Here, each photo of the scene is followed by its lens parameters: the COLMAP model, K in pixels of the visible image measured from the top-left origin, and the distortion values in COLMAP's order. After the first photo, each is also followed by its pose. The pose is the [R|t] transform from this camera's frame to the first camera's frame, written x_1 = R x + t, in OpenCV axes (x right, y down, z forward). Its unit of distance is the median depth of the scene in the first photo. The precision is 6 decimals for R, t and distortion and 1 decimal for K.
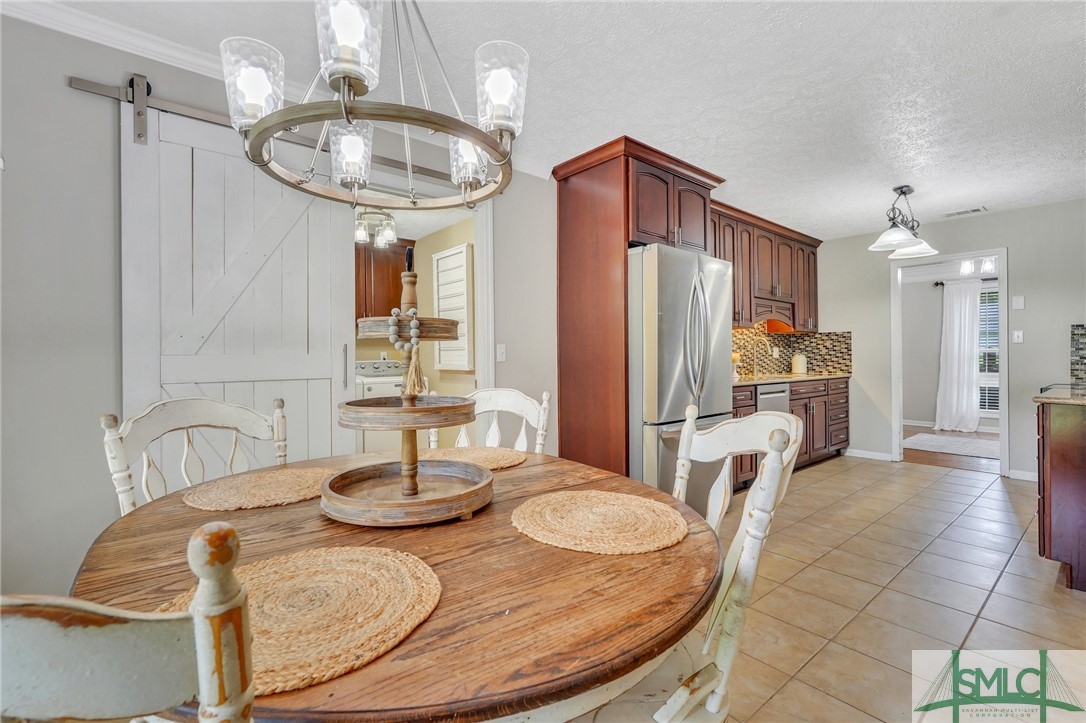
lens RADIAL K [[478.9, 0, 548.3], [0, 478.9, 352.0], [0, 0, 1]] dist [-0.004651, 0.005456]
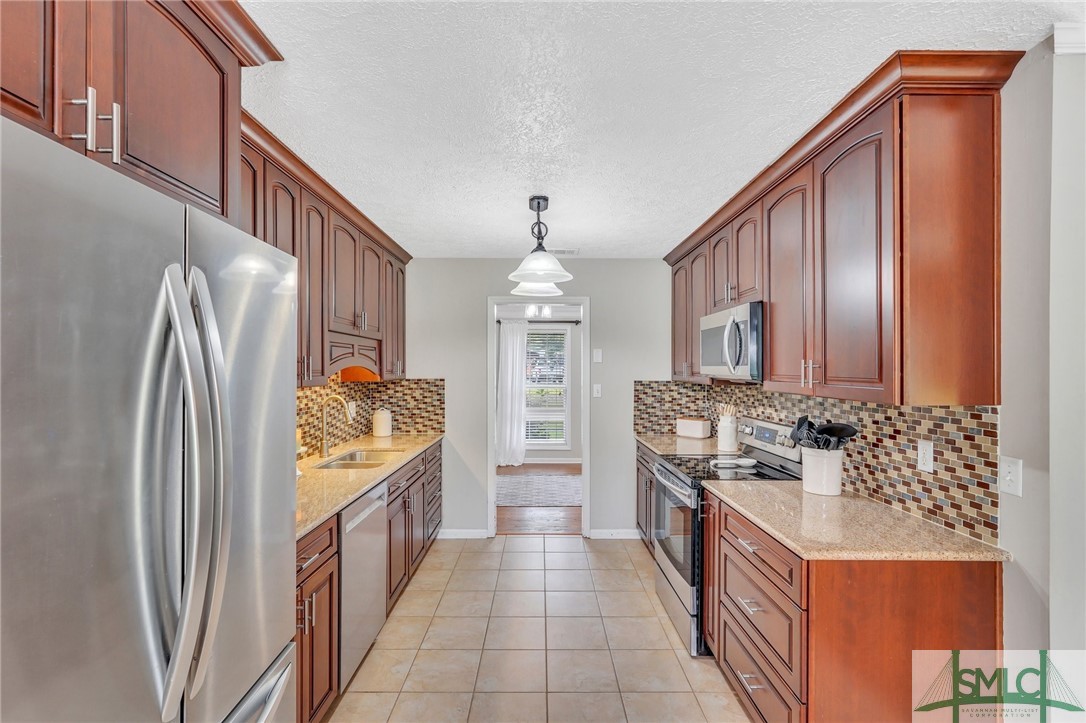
lens RADIAL K [[478.9, 0, 534.7], [0, 478.9, 364.3], [0, 0, 1]] dist [-0.004651, 0.005456]
pose [[0.649627, 0.009588, 0.760193, 0.141370], [-0.009444, 0.999945, -0.004542, -0.067788], [-0.760195, -0.004228, 0.649682, 0.400347]]
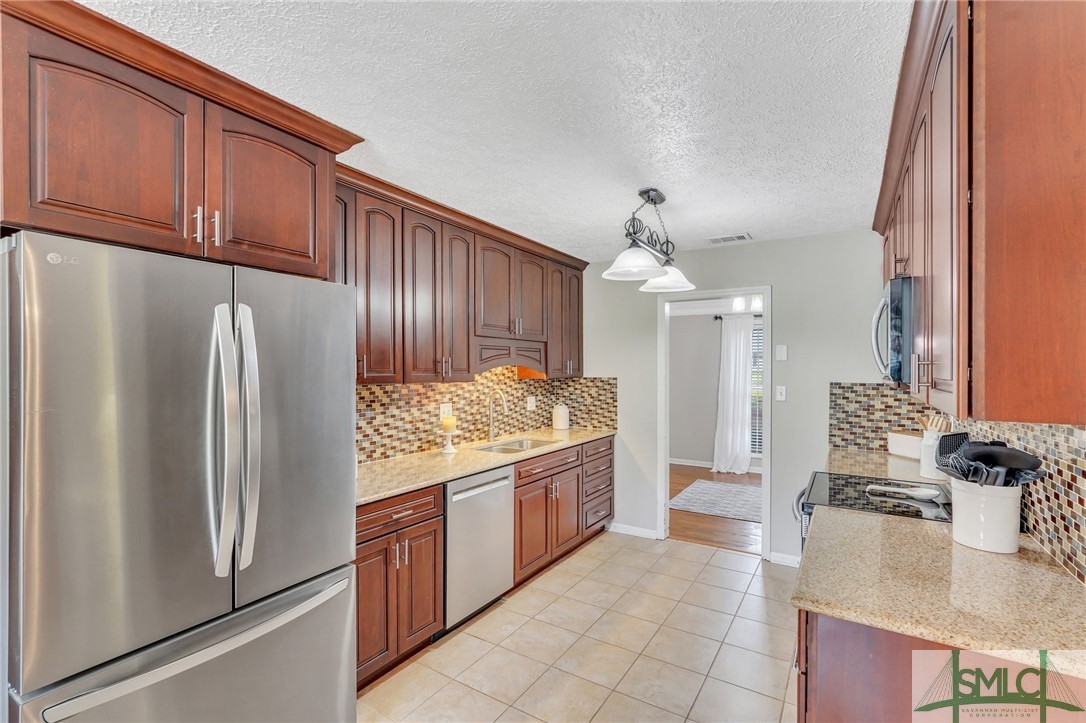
lens RADIAL K [[478.9, 0, 544.8], [0, 478.9, 368.2], [0, 0, 1]] dist [-0.004651, 0.005456]
pose [[0.952976, 0.003957, 0.303020, 0.286791], [-0.006656, 0.999947, 0.007872, -0.067756], [-0.302973, -0.009519, 0.952952, 0.282298]]
